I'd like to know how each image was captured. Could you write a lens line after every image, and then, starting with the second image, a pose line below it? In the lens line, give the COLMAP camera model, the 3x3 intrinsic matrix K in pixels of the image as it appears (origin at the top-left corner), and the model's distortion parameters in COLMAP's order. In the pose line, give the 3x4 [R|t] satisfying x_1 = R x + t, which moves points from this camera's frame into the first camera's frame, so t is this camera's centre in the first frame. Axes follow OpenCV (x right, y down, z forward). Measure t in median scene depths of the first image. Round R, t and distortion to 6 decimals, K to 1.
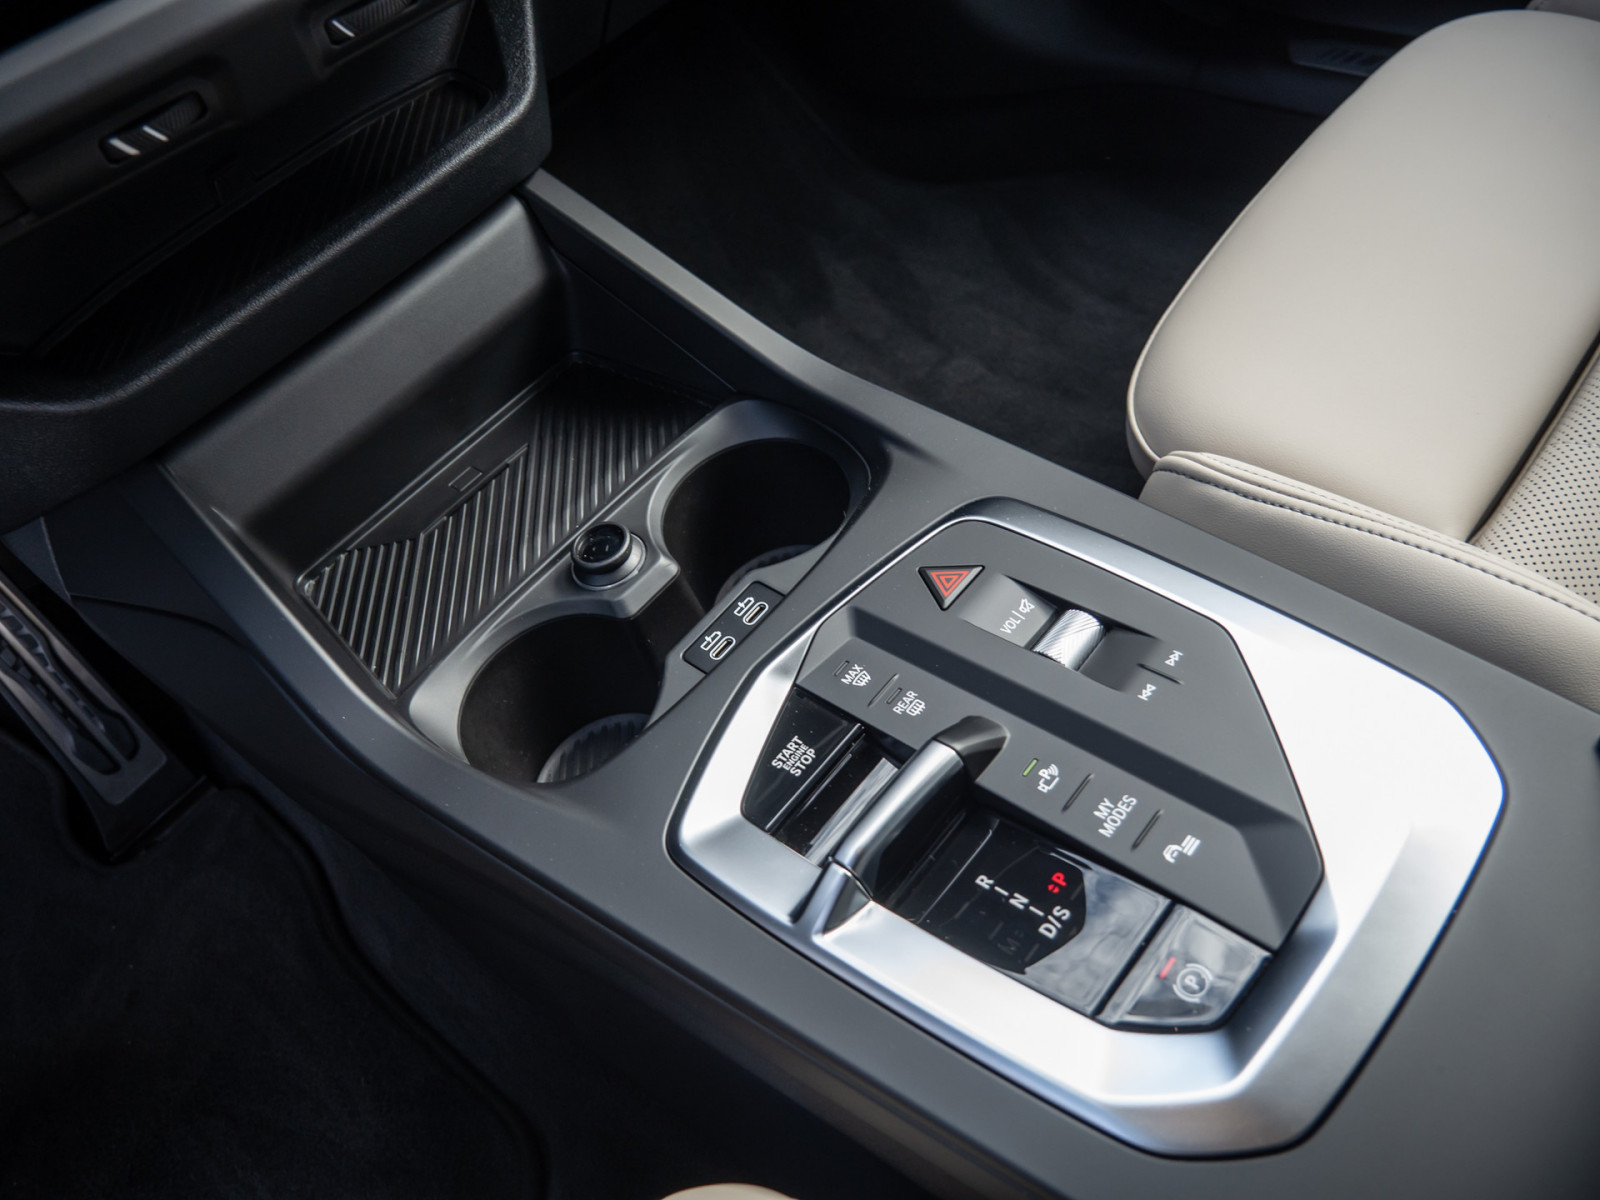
lens RADIAL K [[1150.1, 0, 786.4], [0, 1150.1, 613.3], [0, 0, 1]] dist [-0.061290, 0.010265]
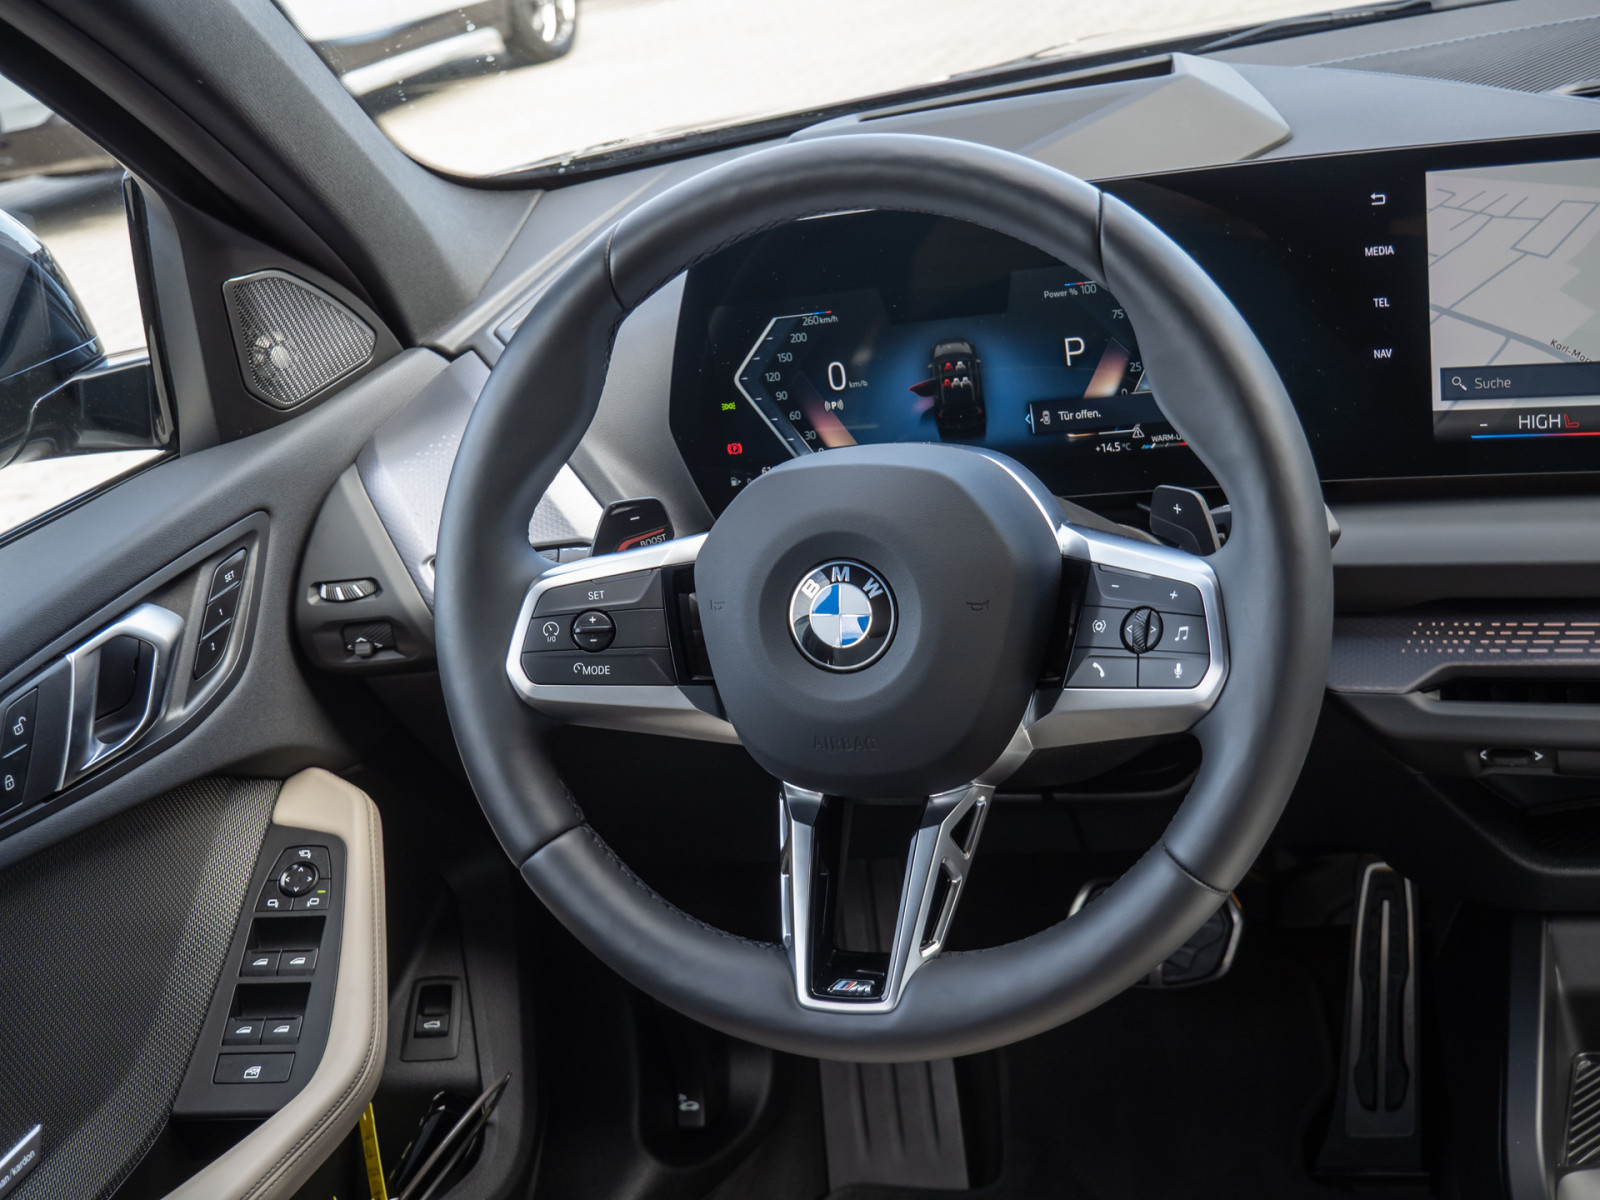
lens RADIAL K [[2236.0, 0, 803.5], [0, 2236.0, 615.2], [0, 0, 1]] dist [-0.006591, 0.000000]
pose [[0.459426, 0.436716, -0.773438, 0.802110], [-0.626989, 0.776239, 0.065862, -0.029567], [0.629136, 0.454679, 0.630441, -1.197872]]
